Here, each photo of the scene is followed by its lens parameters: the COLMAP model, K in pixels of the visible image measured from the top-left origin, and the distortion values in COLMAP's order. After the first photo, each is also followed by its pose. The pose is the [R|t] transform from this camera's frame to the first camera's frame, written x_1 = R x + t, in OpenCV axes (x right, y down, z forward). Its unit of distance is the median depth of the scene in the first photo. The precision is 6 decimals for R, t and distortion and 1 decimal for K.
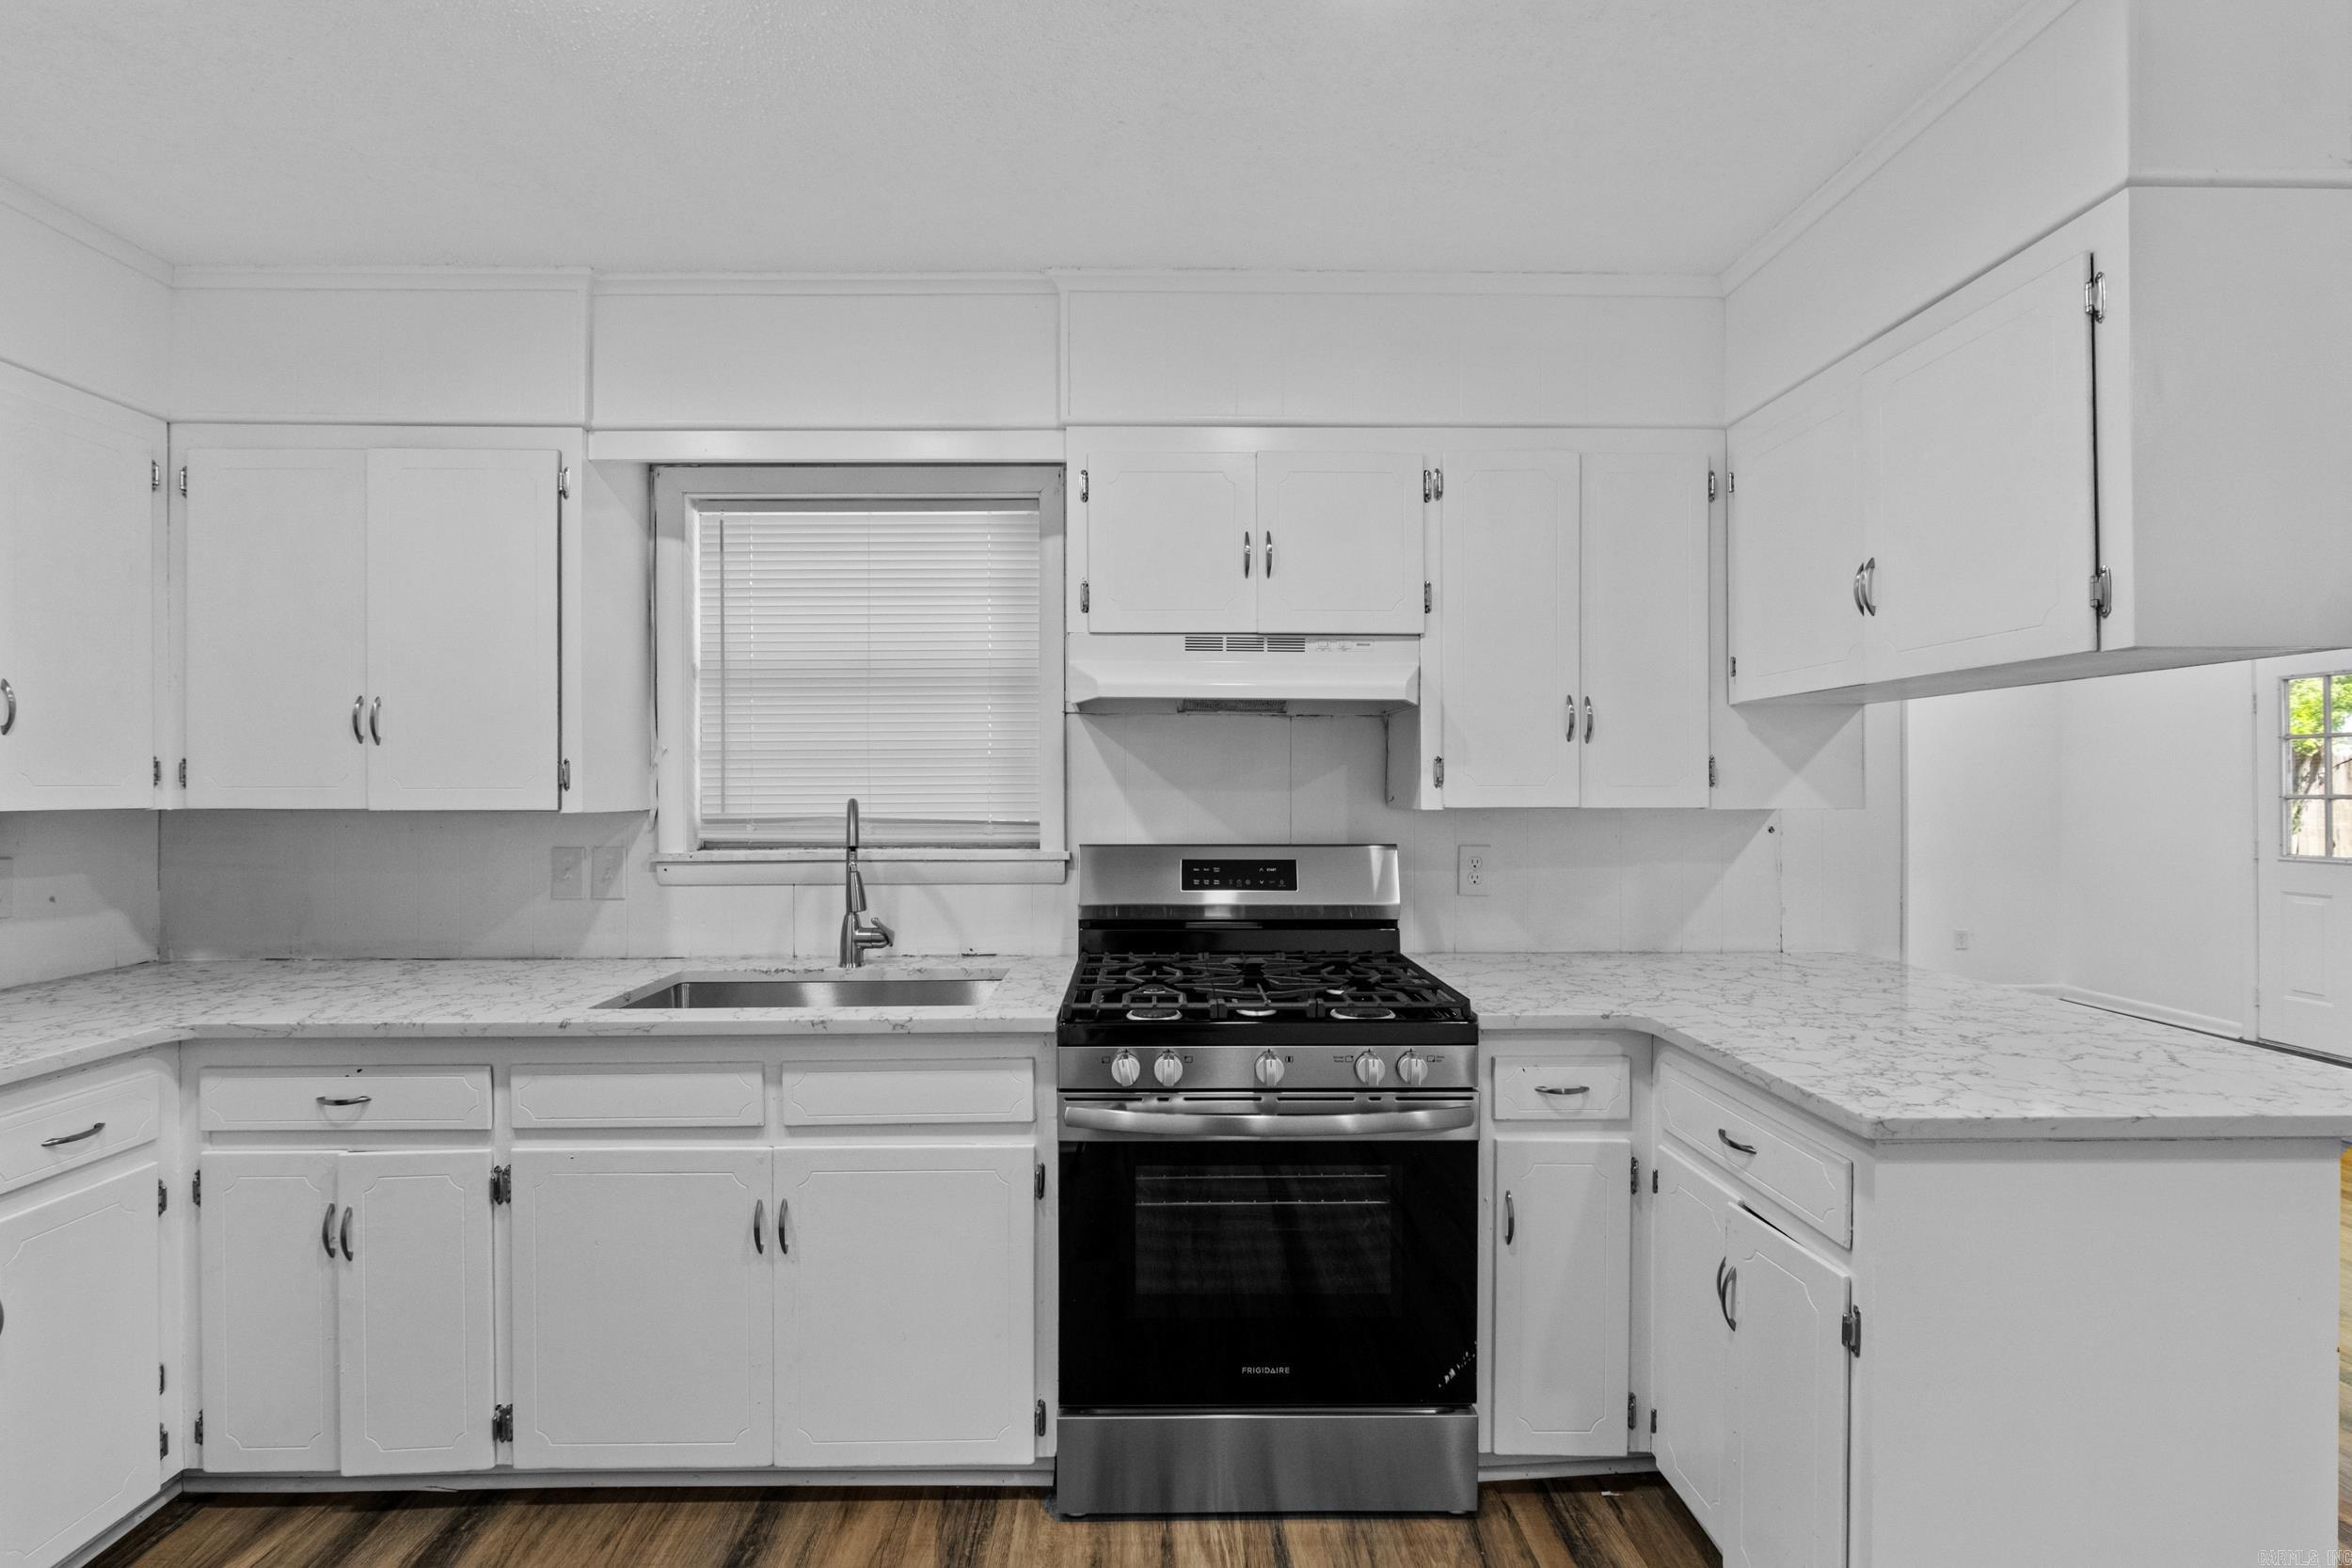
lens RADIAL K [[1038.2, 0, 1137.1], [0, 1038.2, 784.4], [0, 0, 1]] dist [-0.001355, -0.000578]
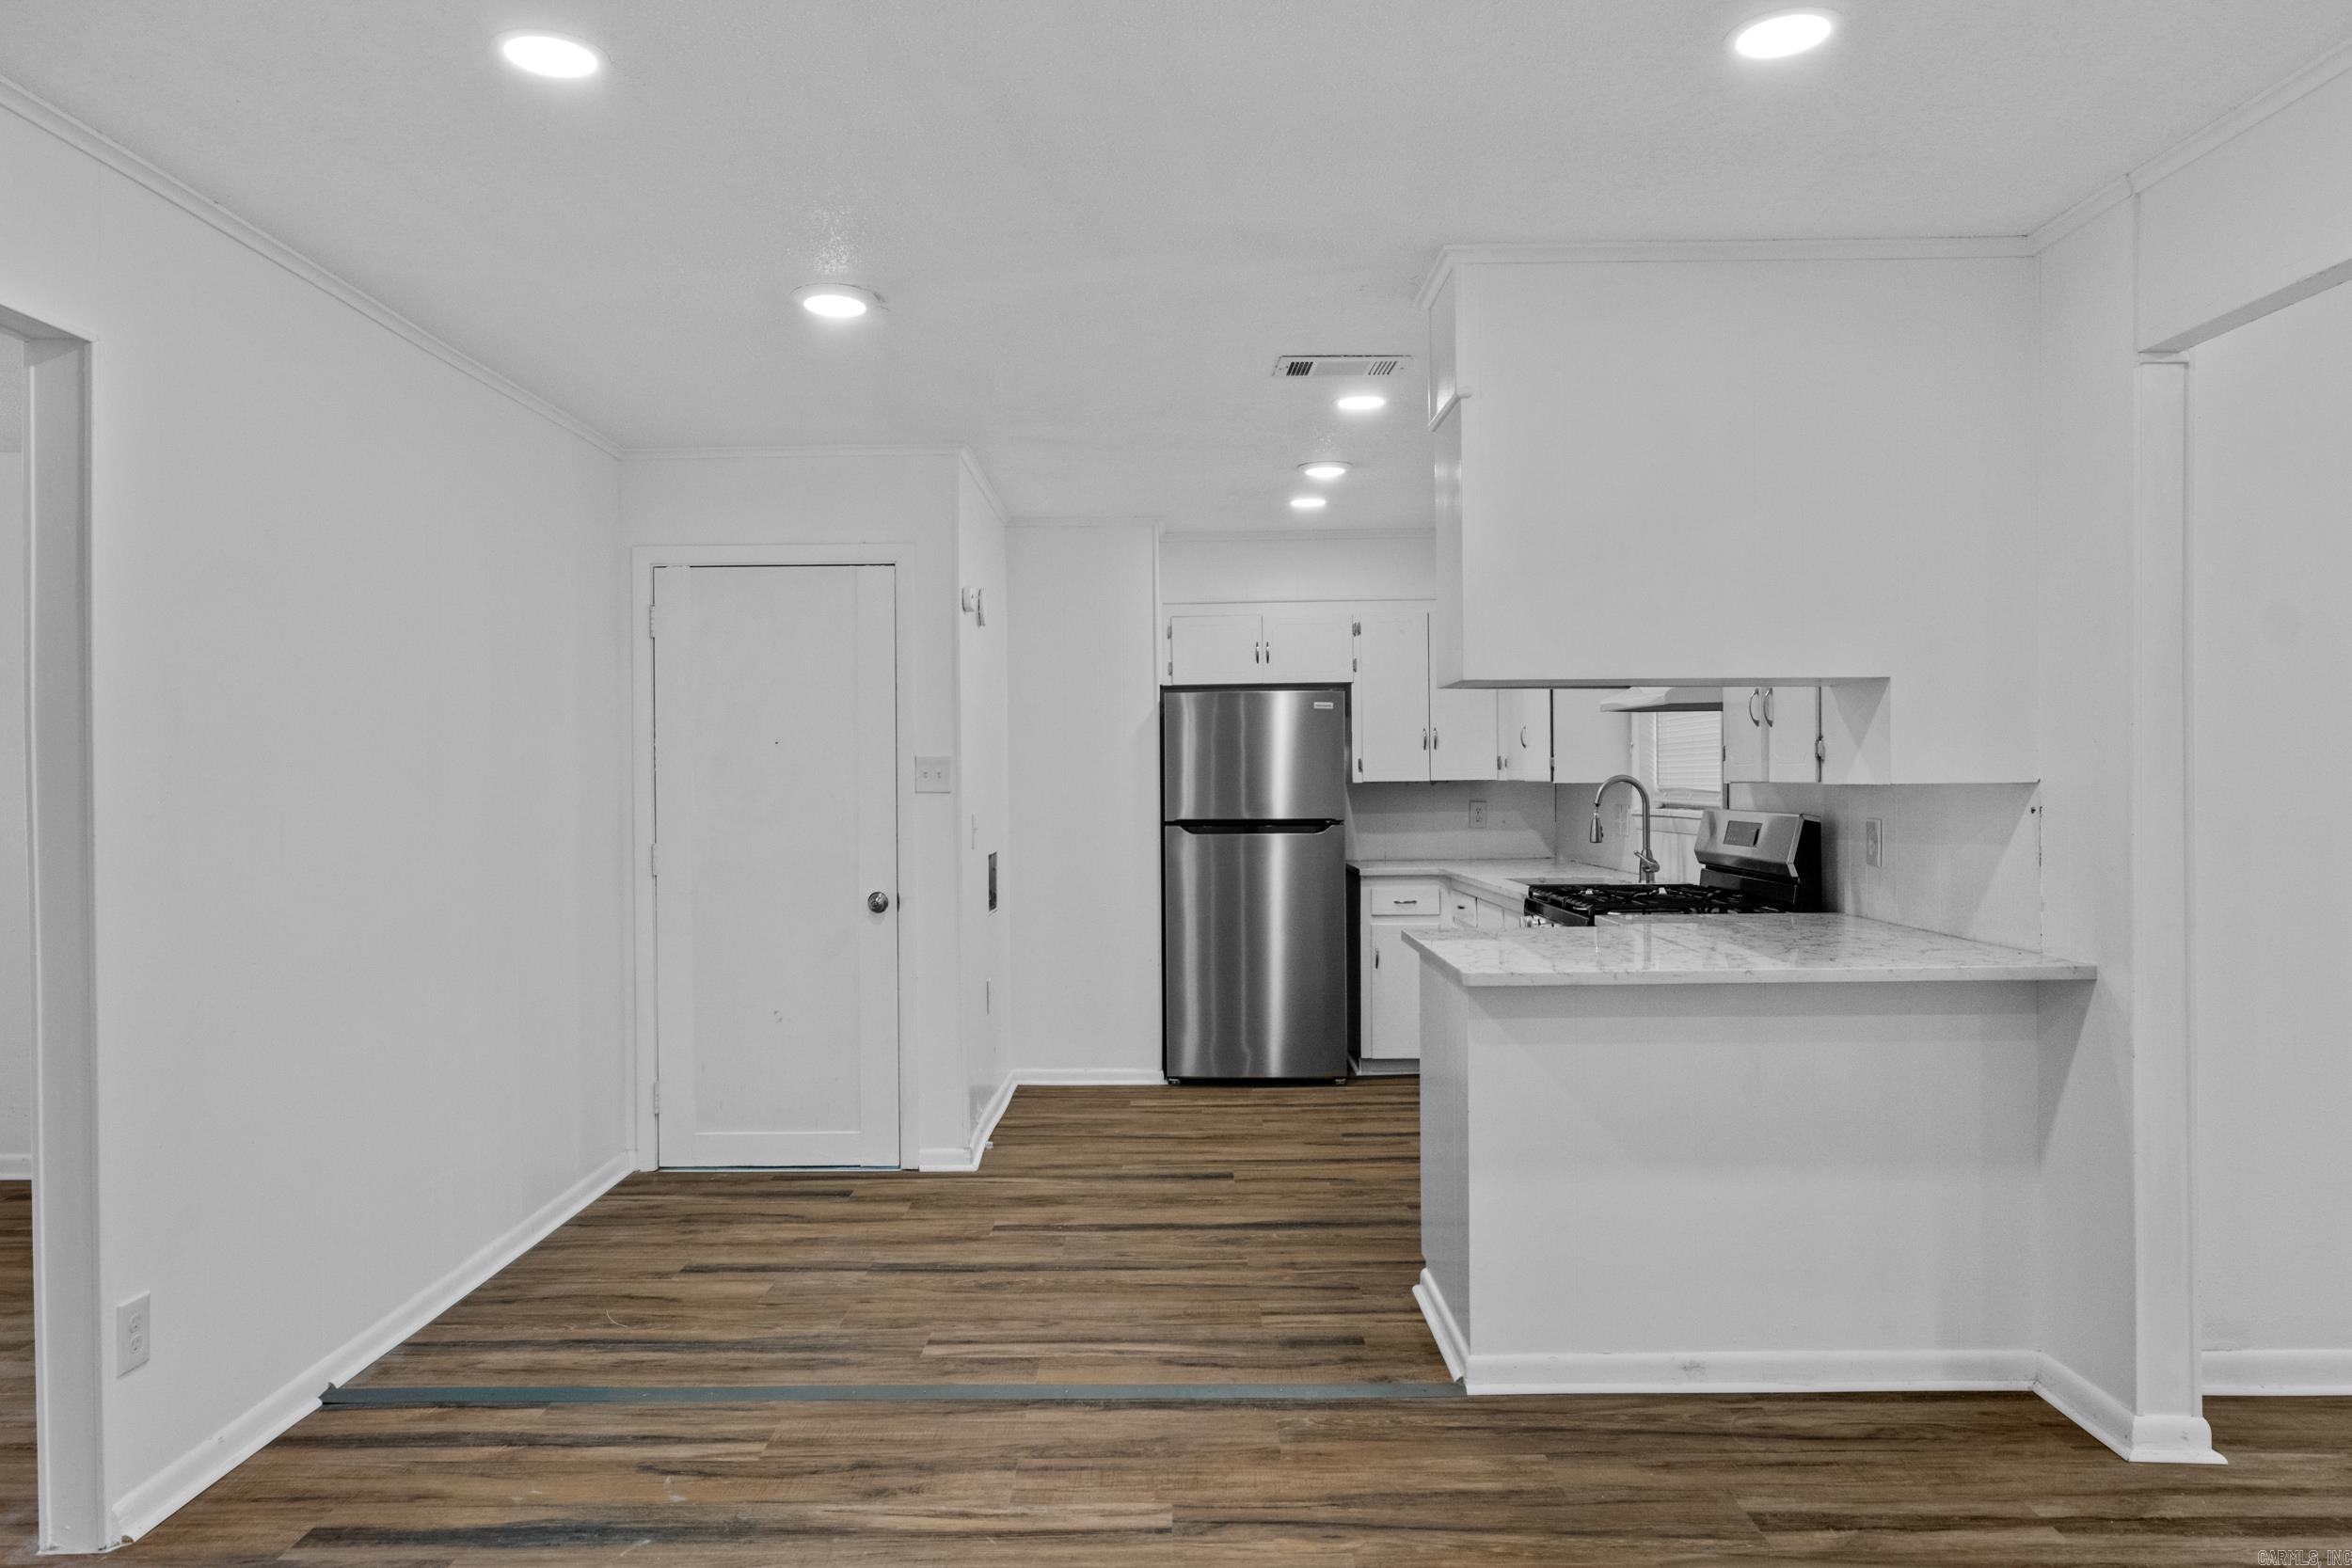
lens RADIAL K [[1486.0, 0, 1171.0], [0, 1486.0, 780.3], [0, 0, 1]] dist [0.009774, 0.001954]
pose [[-0.009628, 0.002226, -0.999951, 2.148621], [0.011932, 0.999927, 0.002111, 0.009248], [0.999882, -0.011911, -0.009654, 0.342059]]
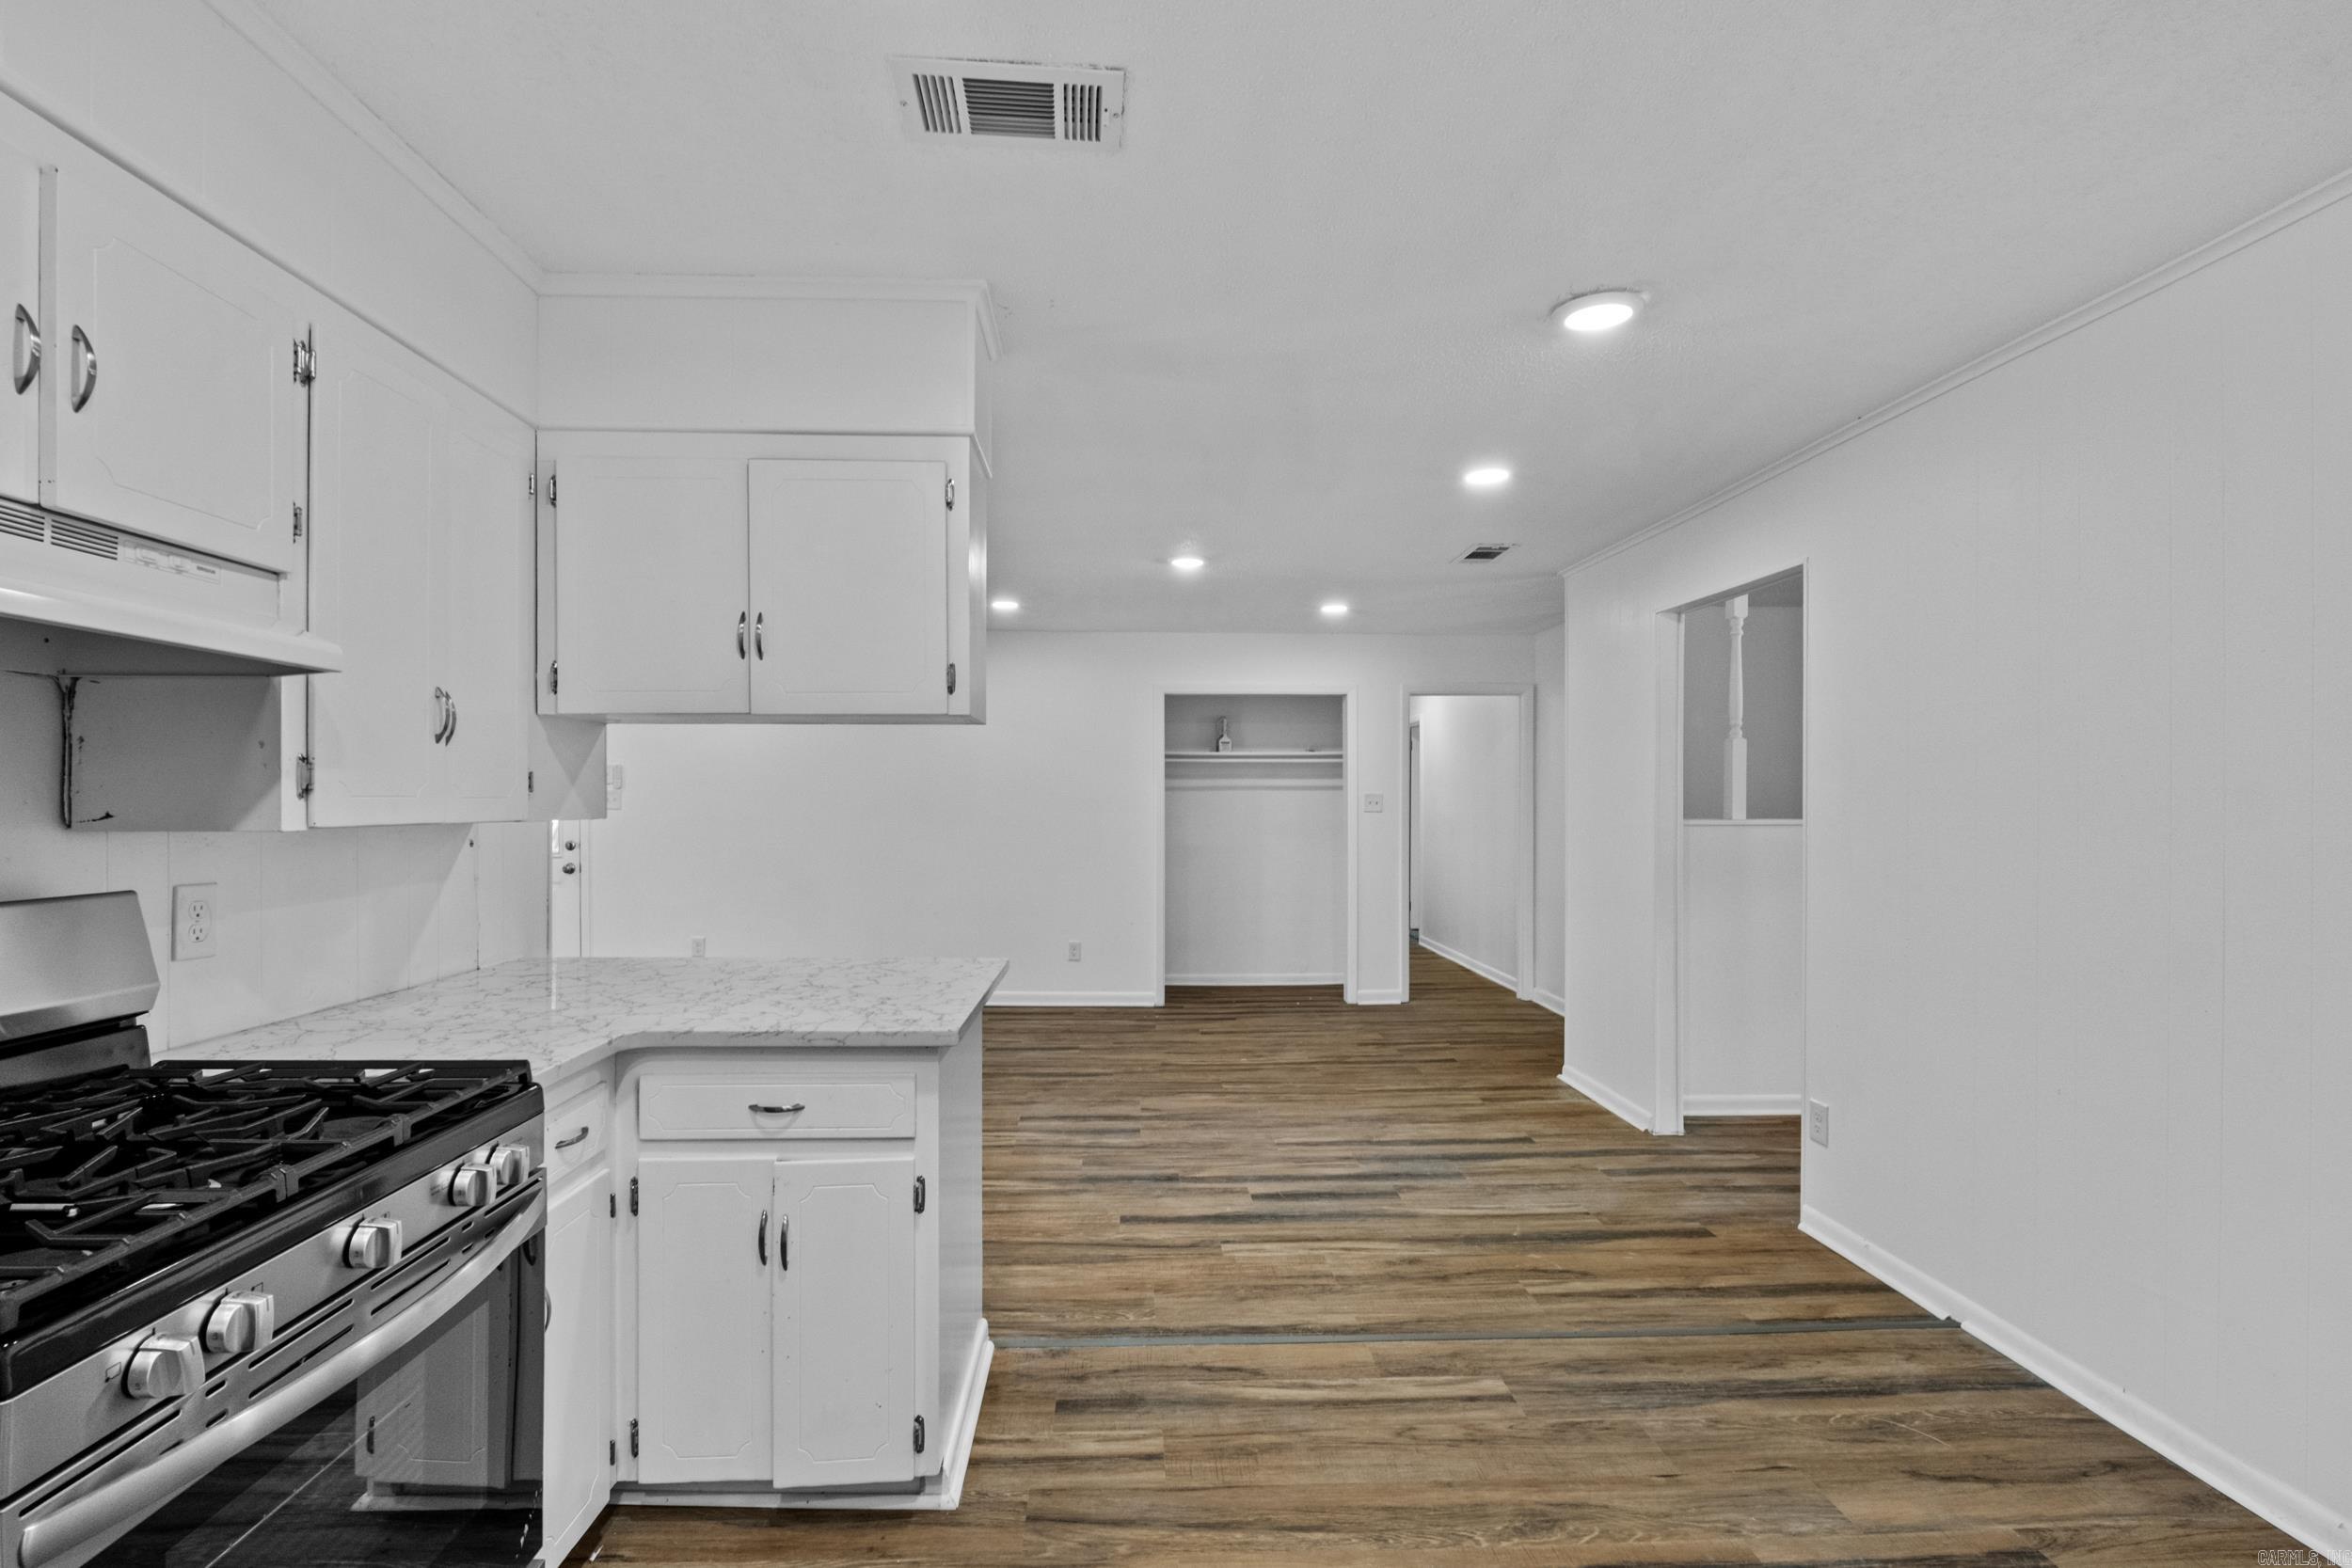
lens RADIAL K [[1038.2, 0, 1169.3], [0, 1038.2, 793.6], [0, 0, 1]] dist [-0.001355, -0.000578]
pose [[-0.040525, 0.007178, 0.999153, -0.436330], [-0.004074, 0.999965, -0.007350, 0.002322], [-0.999170, -0.004368, -0.040494, 0.454100]]
